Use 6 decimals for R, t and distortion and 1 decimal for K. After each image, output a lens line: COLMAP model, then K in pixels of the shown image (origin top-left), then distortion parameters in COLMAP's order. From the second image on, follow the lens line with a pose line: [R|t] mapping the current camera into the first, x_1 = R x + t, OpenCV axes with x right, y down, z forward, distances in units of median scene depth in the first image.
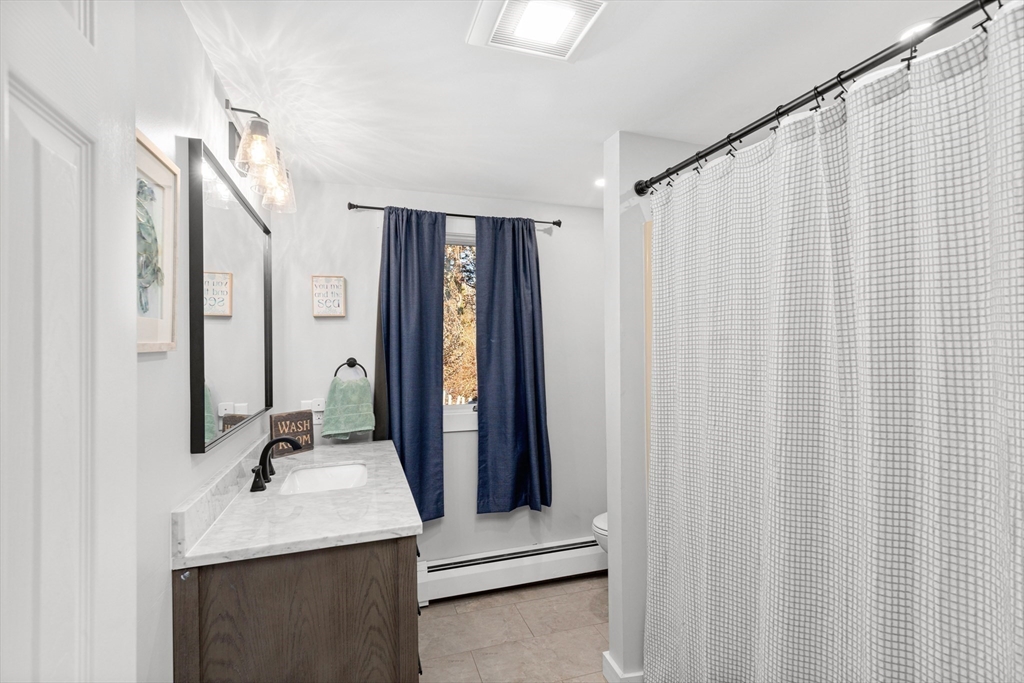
lens RADIAL K [[477.0, 0, 520.3], [0, 477.0, 355.6], [0, 0, 1]] dist [0.004208, 0.000137]
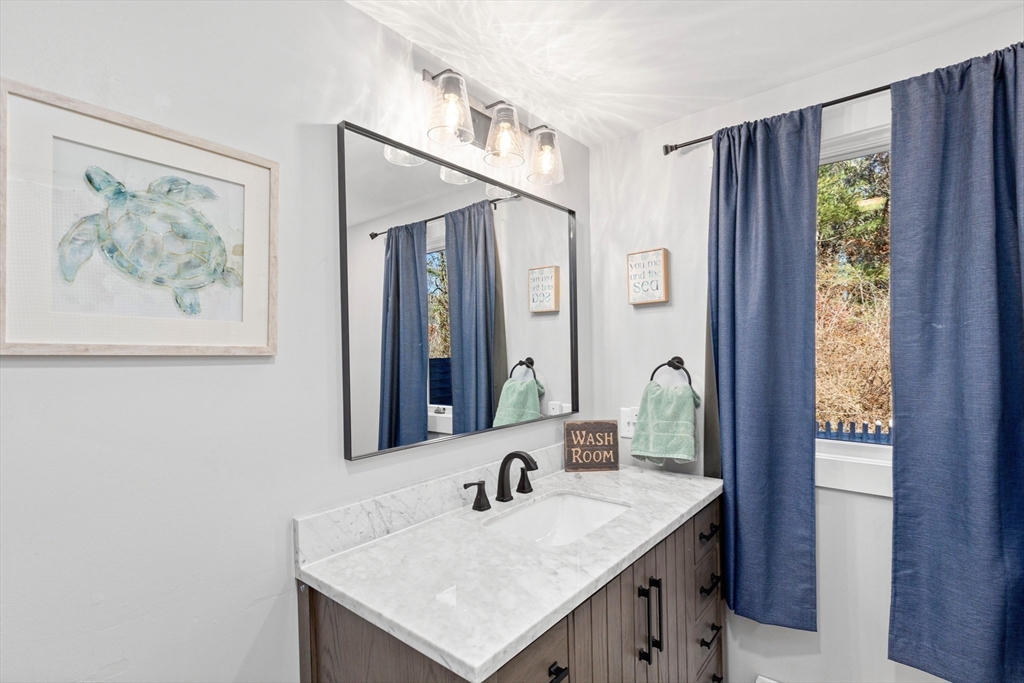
lens RADIAL K [[477.0, 0, 520.3], [0, 477.0, 355.6], [0, 0, 1]] dist [0.004208, 0.000137]
pose [[0.520421, 0.012742, -0.853815, 0.153746], [-0.002869, 0.999909, 0.013174, -0.006212], [0.853905, -0.004406, 0.520410, 0.414908]]
